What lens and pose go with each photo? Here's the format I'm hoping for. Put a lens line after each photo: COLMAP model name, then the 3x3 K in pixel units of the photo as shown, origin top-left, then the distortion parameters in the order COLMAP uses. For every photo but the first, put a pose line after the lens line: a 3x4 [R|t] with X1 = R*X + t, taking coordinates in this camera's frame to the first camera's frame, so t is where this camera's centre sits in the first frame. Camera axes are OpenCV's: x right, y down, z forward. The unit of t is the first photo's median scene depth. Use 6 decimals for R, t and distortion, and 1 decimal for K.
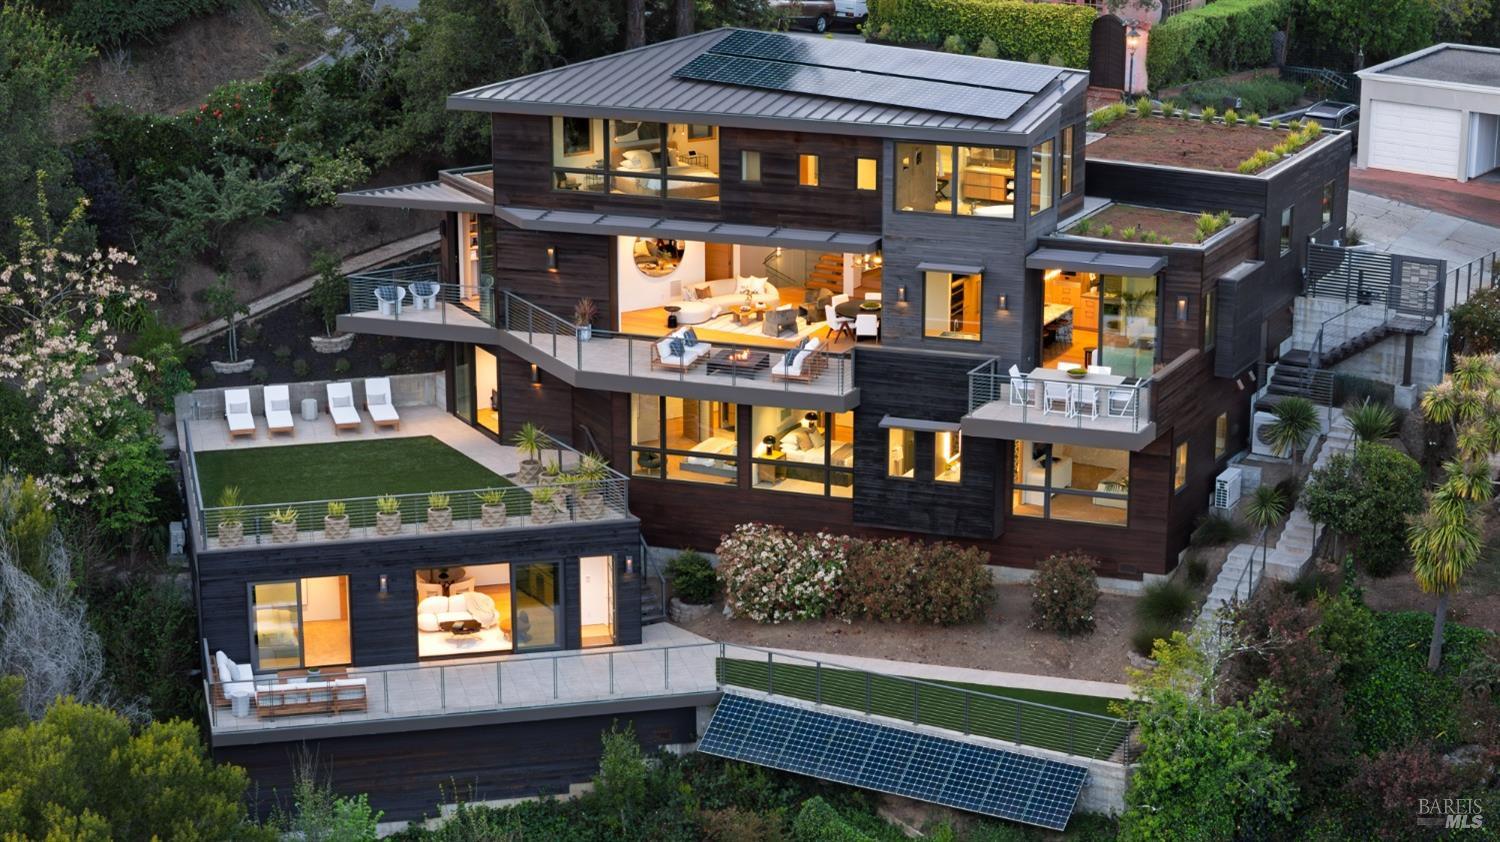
lens RADIAL K [[3046.7, 0, 750.0], [0, 3046.7, 421.0], [0, 0, 1]] dist [-0.075347, 0.052157]
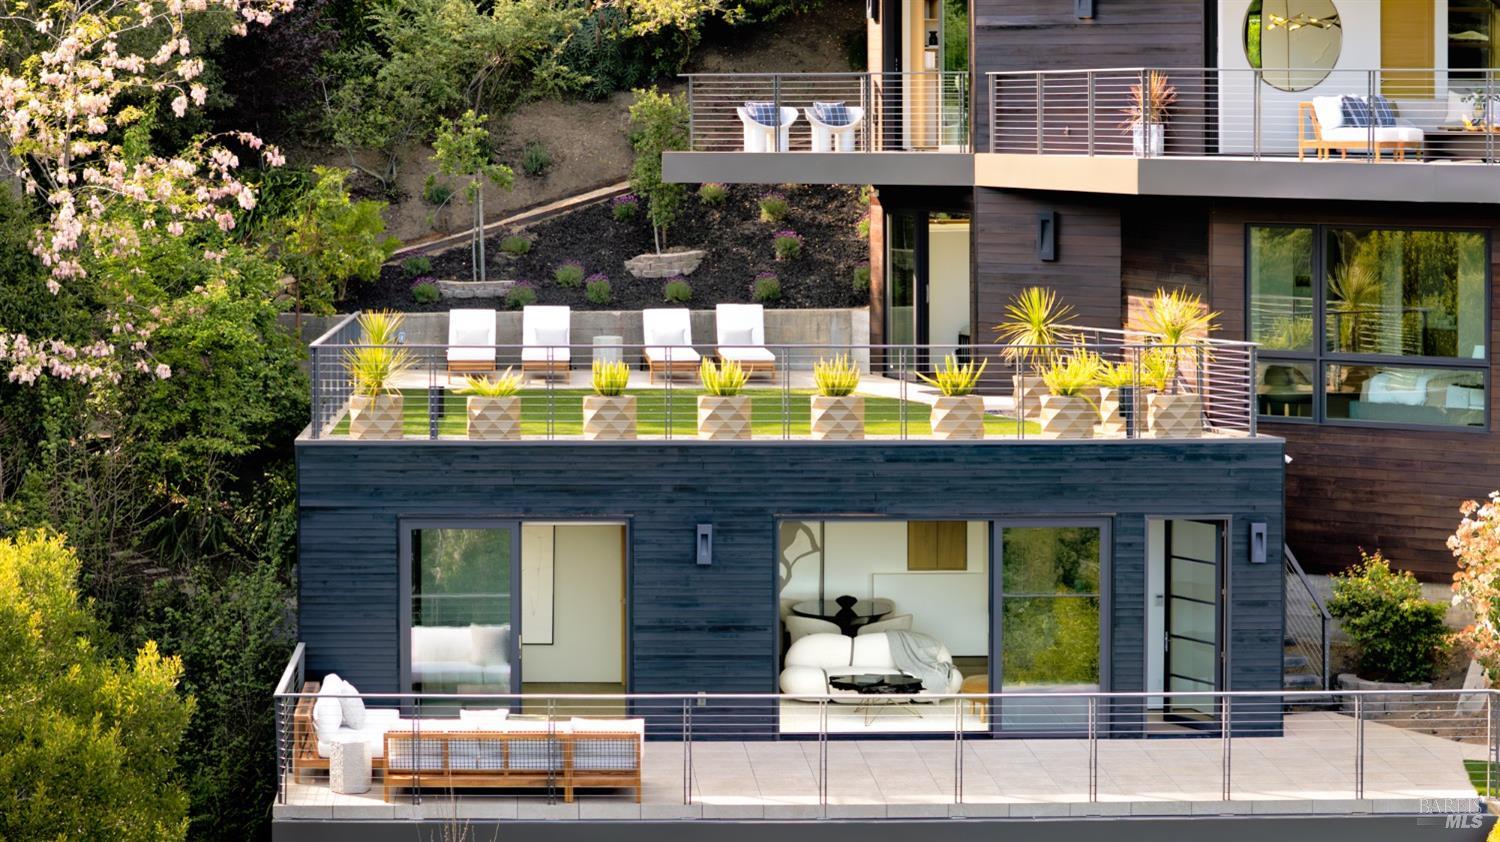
lens RADIAL K [[2895.4, 0, 750.0], [0, 2895.4, 421.0], [0, 0, 1]] dist [0.000486, -3.861027]
pose [[0.988757, 0.024244, -0.147555, -0.050549], [-0.052670, 0.979997, -0.191916, 0.113227], [0.139951, 0.197530, 0.970255, 0.570725]]
